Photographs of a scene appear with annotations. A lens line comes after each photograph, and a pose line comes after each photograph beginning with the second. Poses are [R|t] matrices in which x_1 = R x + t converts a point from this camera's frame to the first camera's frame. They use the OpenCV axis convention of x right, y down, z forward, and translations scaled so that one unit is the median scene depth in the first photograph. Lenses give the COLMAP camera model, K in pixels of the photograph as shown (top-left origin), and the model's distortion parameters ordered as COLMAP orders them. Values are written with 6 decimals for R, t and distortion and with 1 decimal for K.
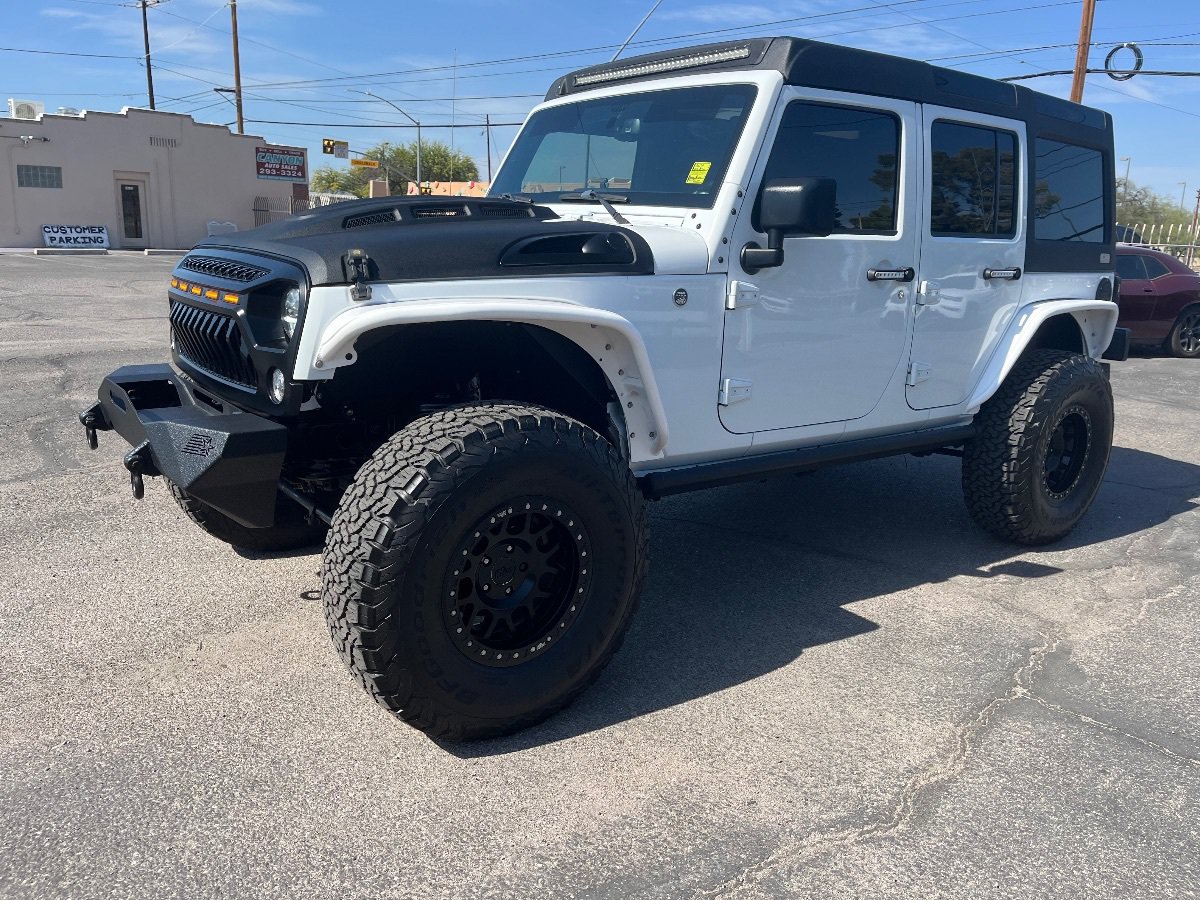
lens RADIAL K [[900.0, 0, 605.2], [0, 900.0, 455.3], [0, 0, 1]] dist [0.071169, -0.113435]
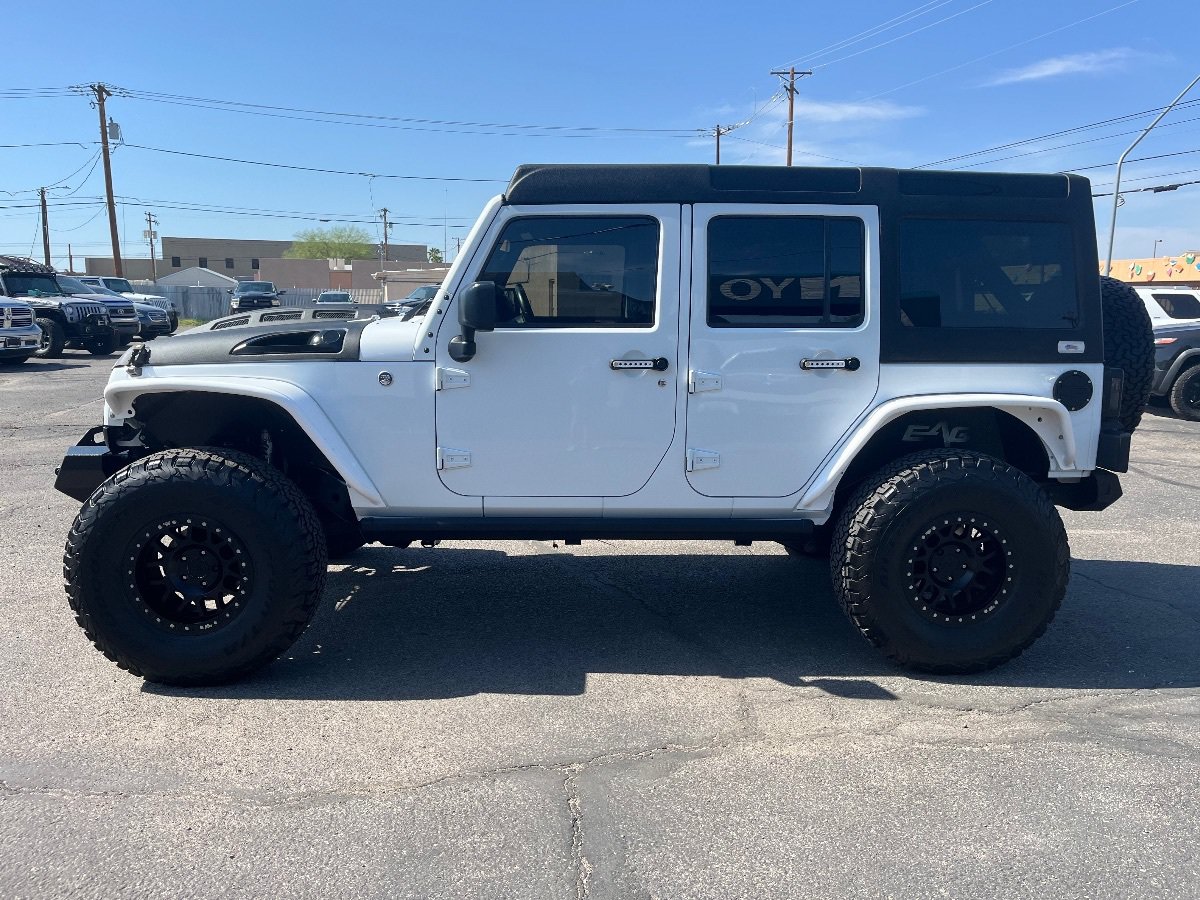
lens RADIAL K [[897.0, 0, 616.3], [0, 897.0, 450.2], [0, 0, 1]] dist [0.074279, -0.106865]
pose [[0.825152, 0.060705, -0.561639, 0.882986], [-0.115428, 0.991352, -0.062433, -0.029693], [0.552992, 0.116345, 0.825023, 0.127185]]
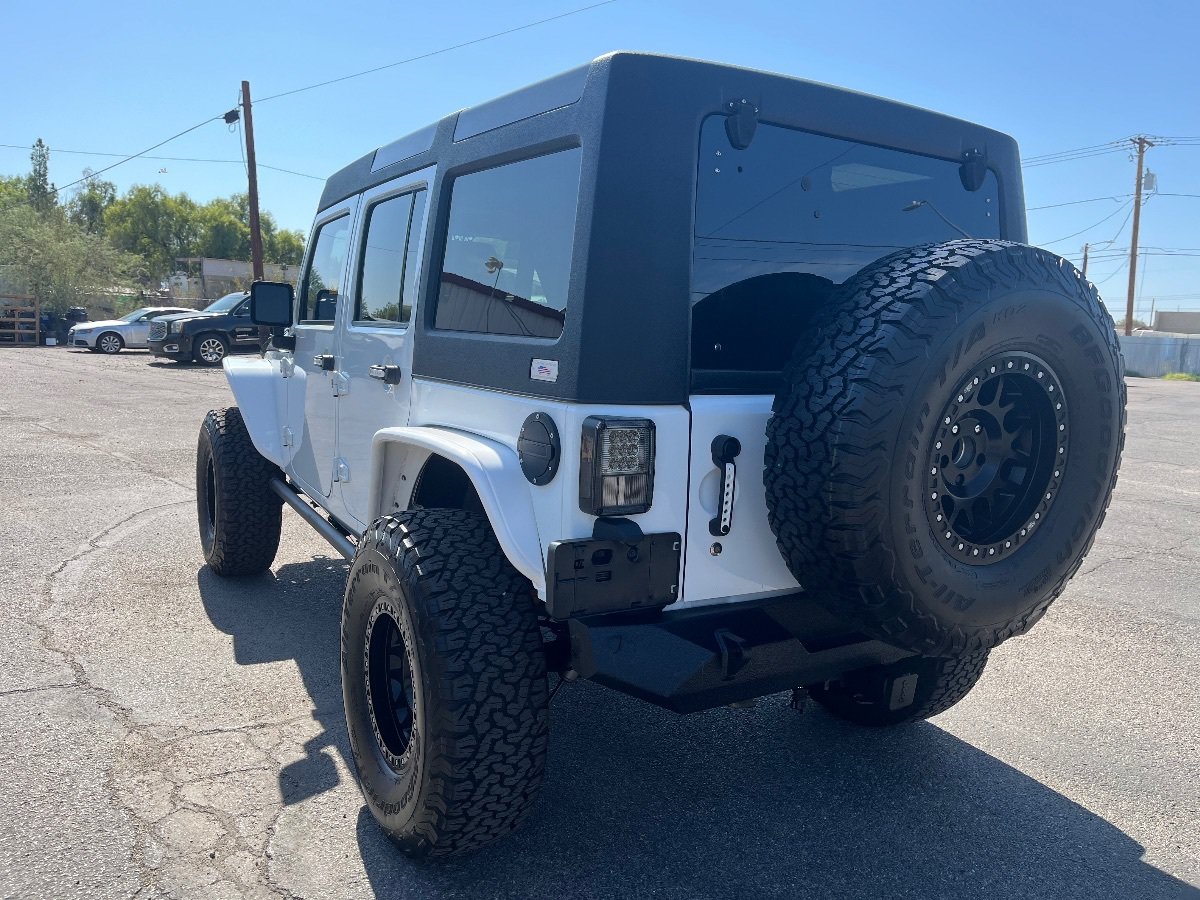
lens RADIAL K [[891.3, 0, 611.8], [0, 891.3, 467.0], [0, 0, 1]] dist [0.092129, -0.138231]
pose [[-0.096735, 0.107883, -0.989446, 1.302616], [-0.281860, 0.950445, 0.131187, -0.310928], [0.954567, 0.291576, -0.061533, 1.404196]]
